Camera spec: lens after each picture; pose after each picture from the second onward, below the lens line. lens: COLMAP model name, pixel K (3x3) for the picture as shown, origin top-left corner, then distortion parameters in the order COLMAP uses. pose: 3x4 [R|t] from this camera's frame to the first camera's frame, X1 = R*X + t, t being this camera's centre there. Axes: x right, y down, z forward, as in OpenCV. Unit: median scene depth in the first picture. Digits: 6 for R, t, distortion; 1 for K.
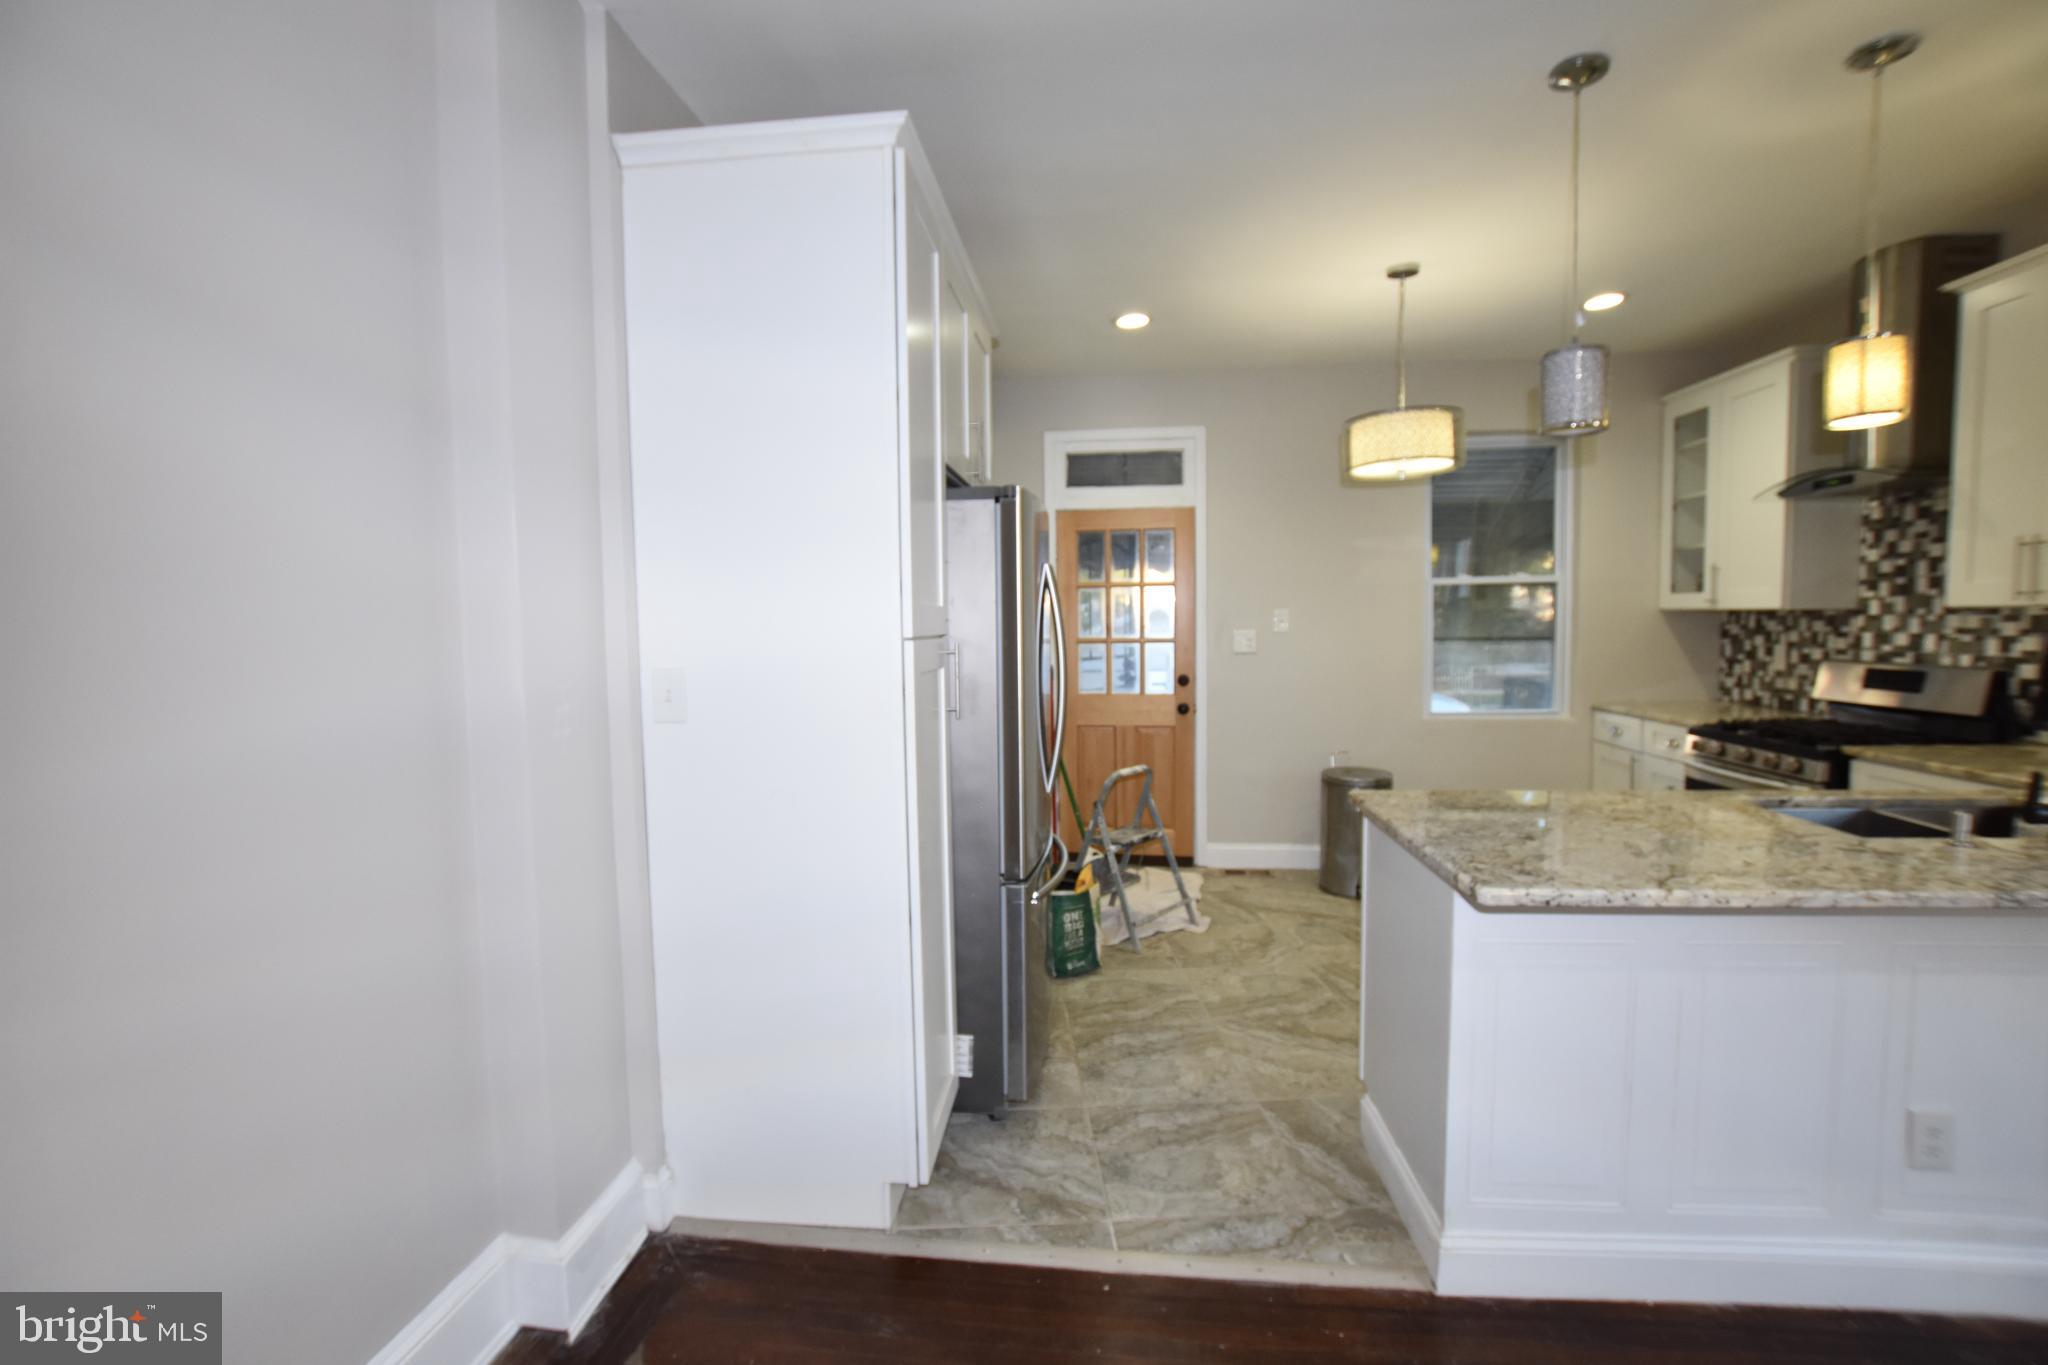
lens RADIAL K [[903.4, 0, 1025.8], [0, 903.4, 683.0], [0, 0, 1]] dist [-0.034592, 0.008532]
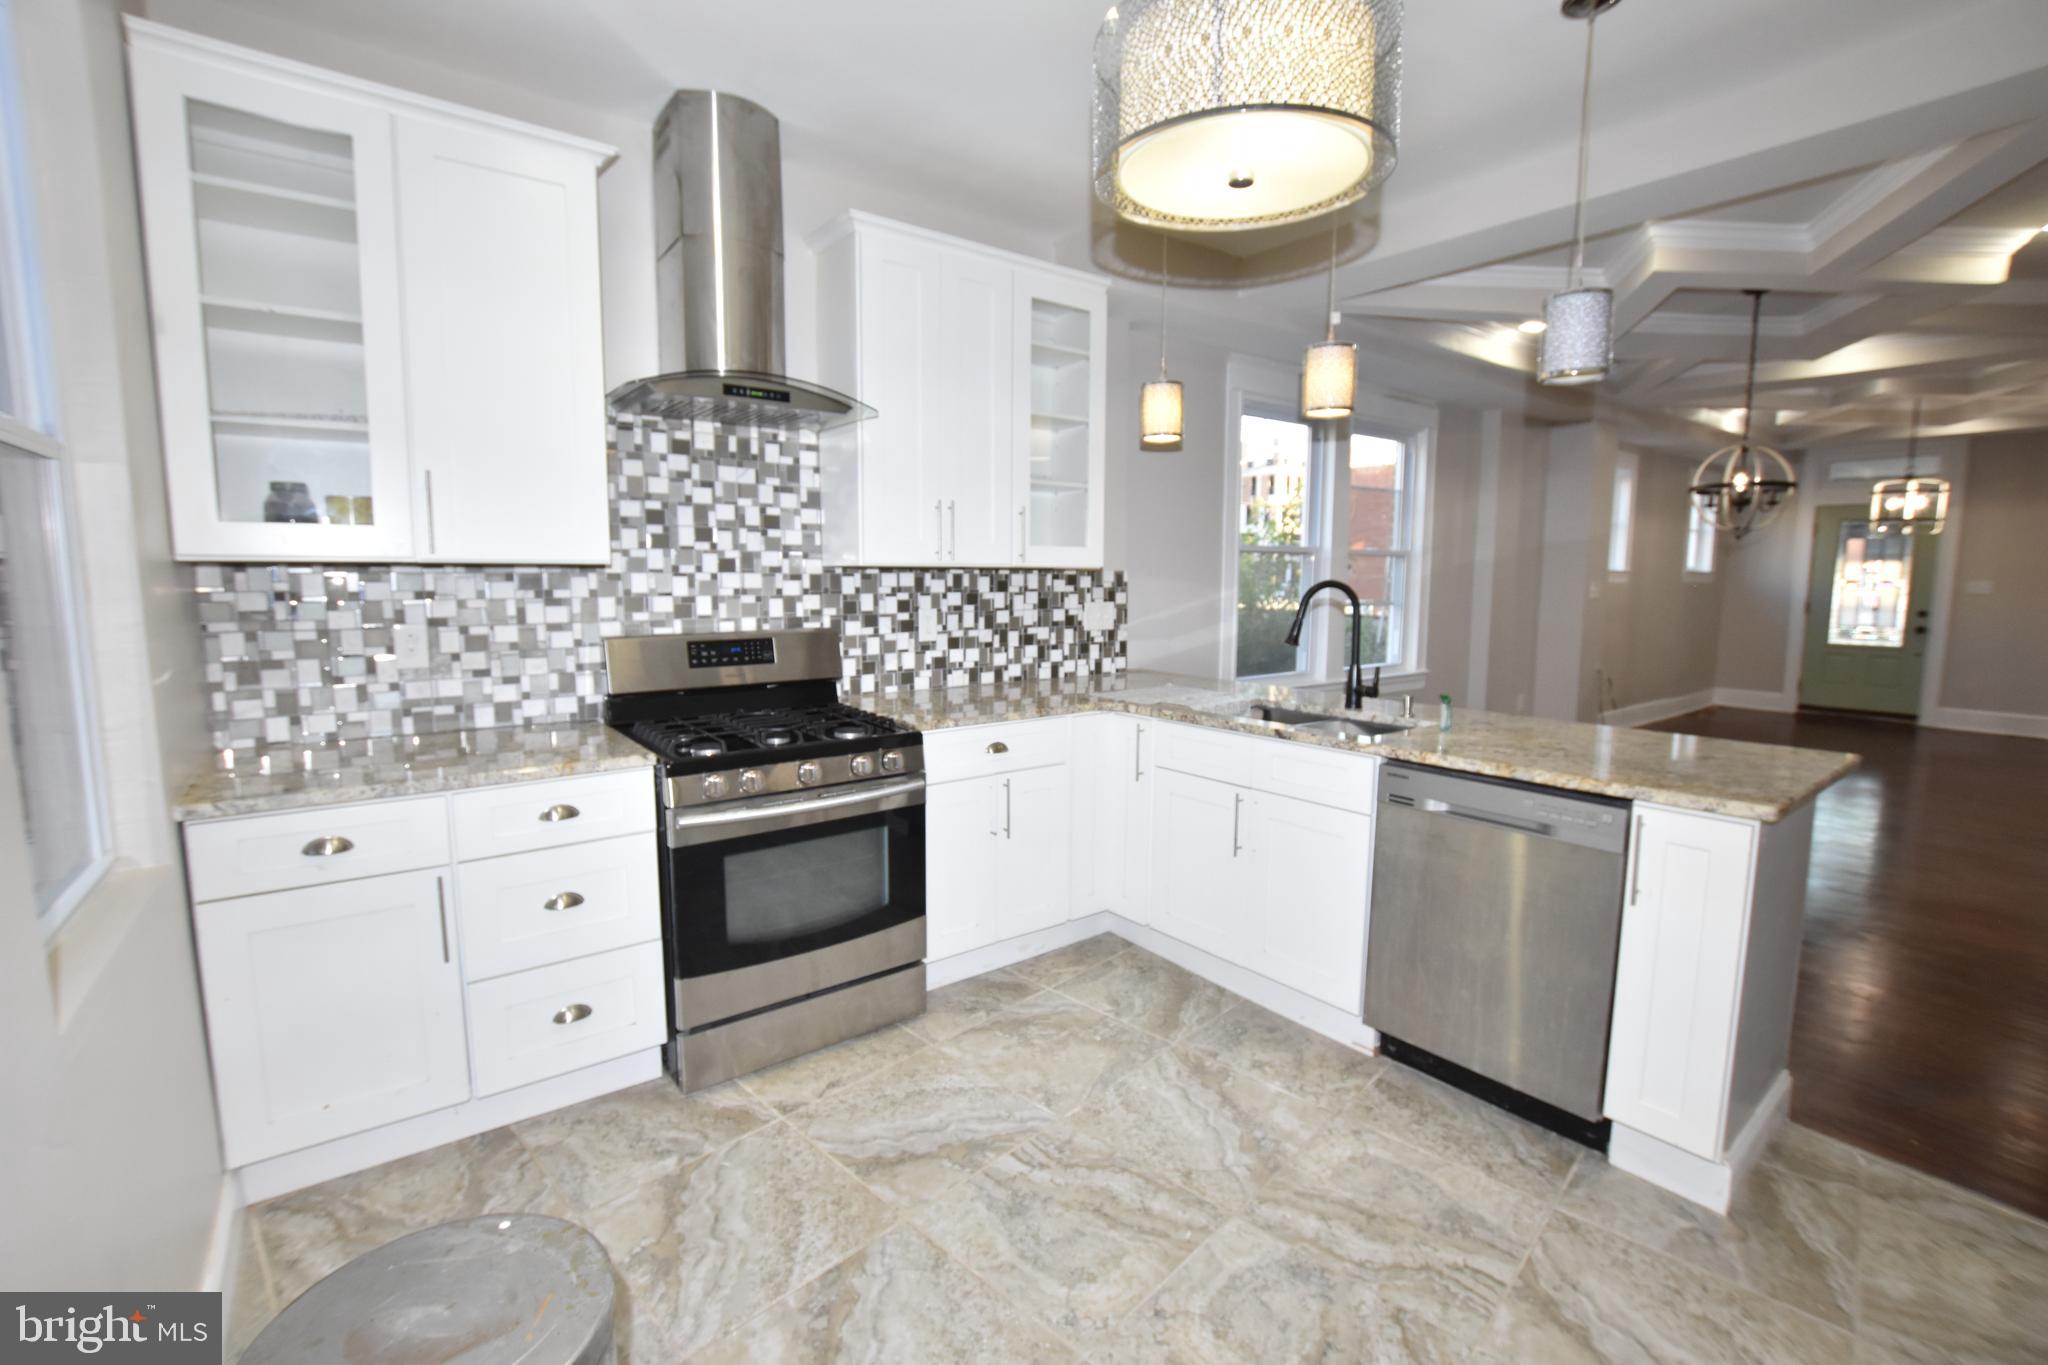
lens RADIAL K [[903.4, 0, 1024.7], [0, 903.4, 678.7], [0, 0, 1]] dist [-0.034592, 0.008532]
pose [[-0.686904, -0.072102, 0.723162, 0.204159], [0.057153, 0.986625, 0.152658, -0.097854], [-0.724497, 0.146192, -0.673596, 1.460028]]
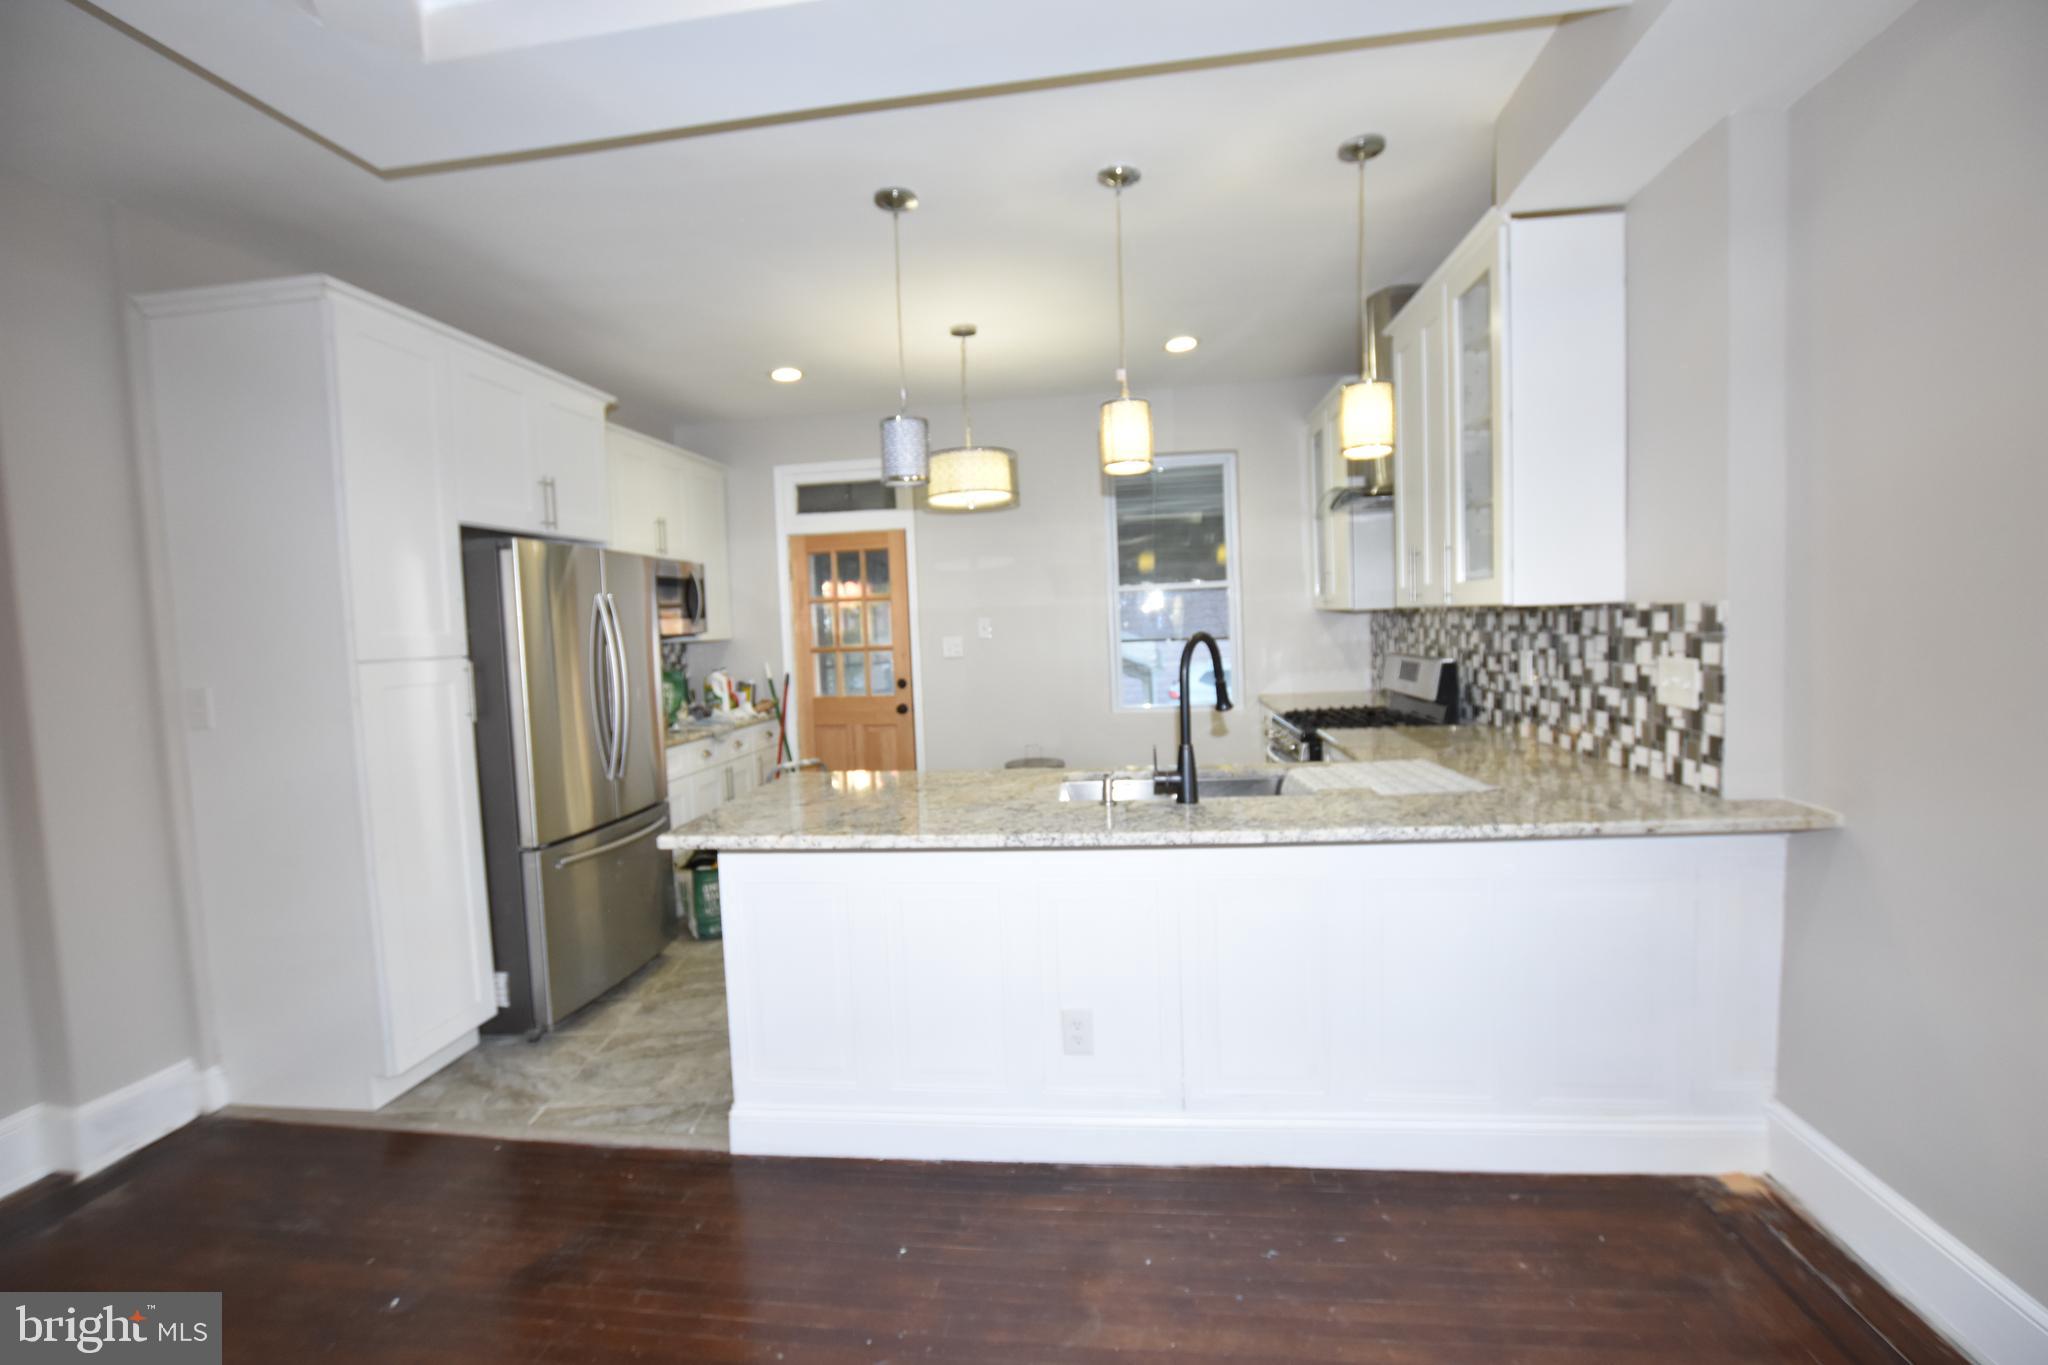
lens RADIAL K [[903.4, 0, 1023.0], [0, 903.4, 682.3], [0, 0, 1]] dist [-0.034592, 0.008532]
pose [[0.999519, -0.022883, -0.020916, 0.544795], [0.022822, 0.999735, -0.003128, 0.004176], [0.020982, 0.002649, 0.999776, -0.182682]]
